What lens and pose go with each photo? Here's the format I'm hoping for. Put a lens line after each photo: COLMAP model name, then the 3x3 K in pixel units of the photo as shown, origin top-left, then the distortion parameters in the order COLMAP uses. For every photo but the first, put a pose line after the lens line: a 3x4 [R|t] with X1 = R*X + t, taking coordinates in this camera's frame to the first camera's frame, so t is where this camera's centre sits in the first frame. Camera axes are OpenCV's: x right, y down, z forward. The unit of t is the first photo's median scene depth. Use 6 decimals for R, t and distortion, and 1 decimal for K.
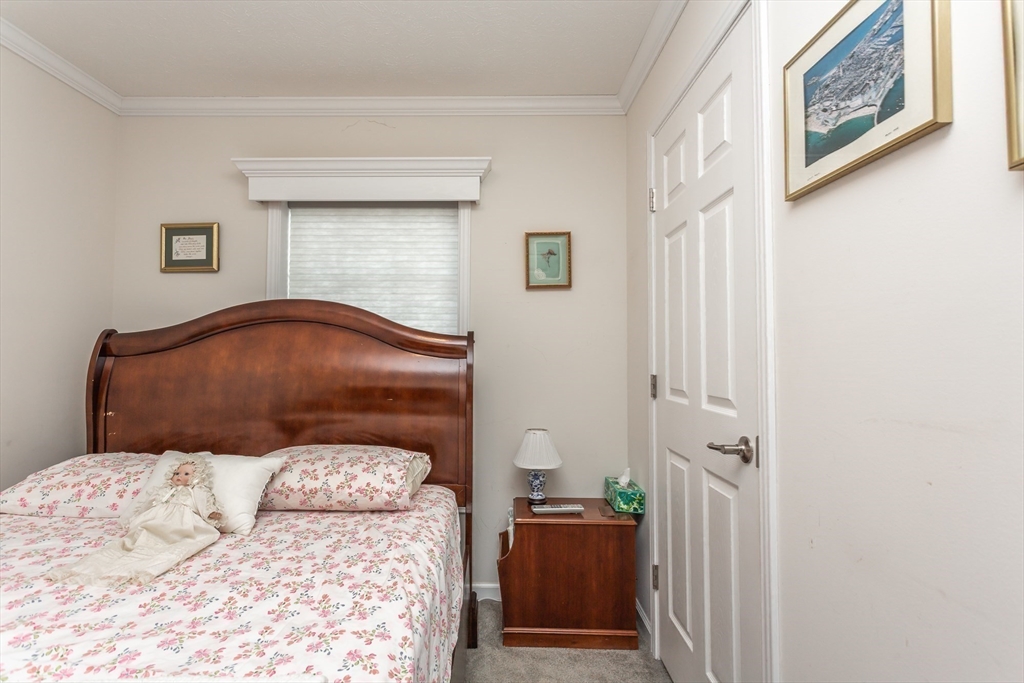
lens RADIAL K [[490.5, 0, 494.6], [0, 490.5, 335.8], [0, 0, 1]] dist [0.003799, 0.001419]
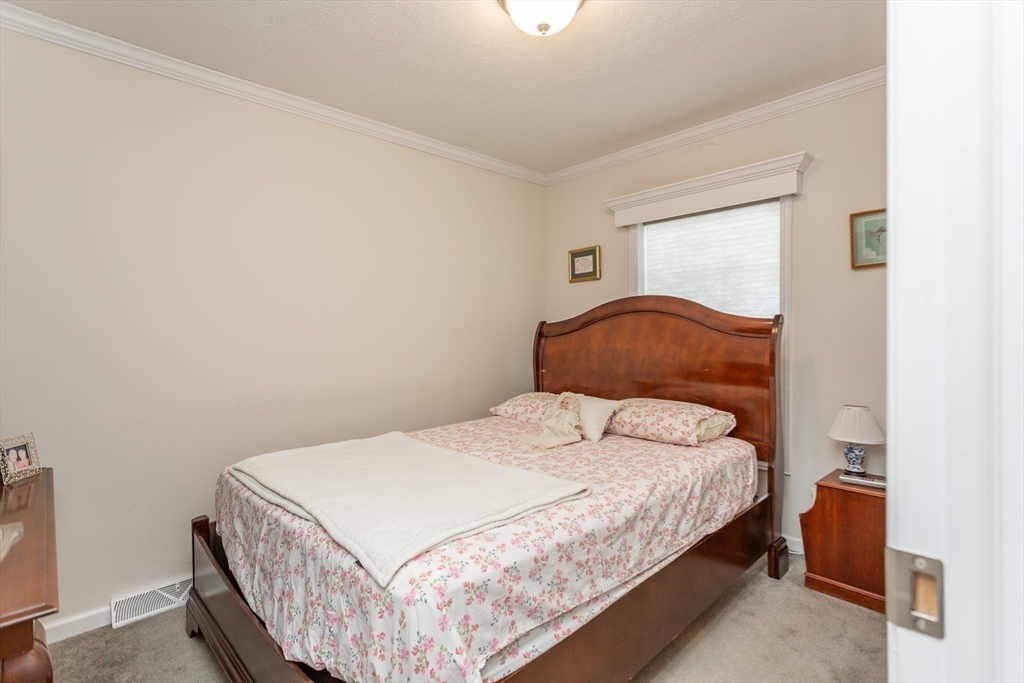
lens RADIAL K [[490.5, 0, 513.2], [0, 490.5, 340.4], [0, 0, 1]] dist [0.003799, 0.001419]
pose [[0.704841, 0.001412, -0.709364, 0.346745], [0.034728, 0.998730, 0.036494, -0.012306], [0.708515, -0.050358, 0.703897, -0.263805]]
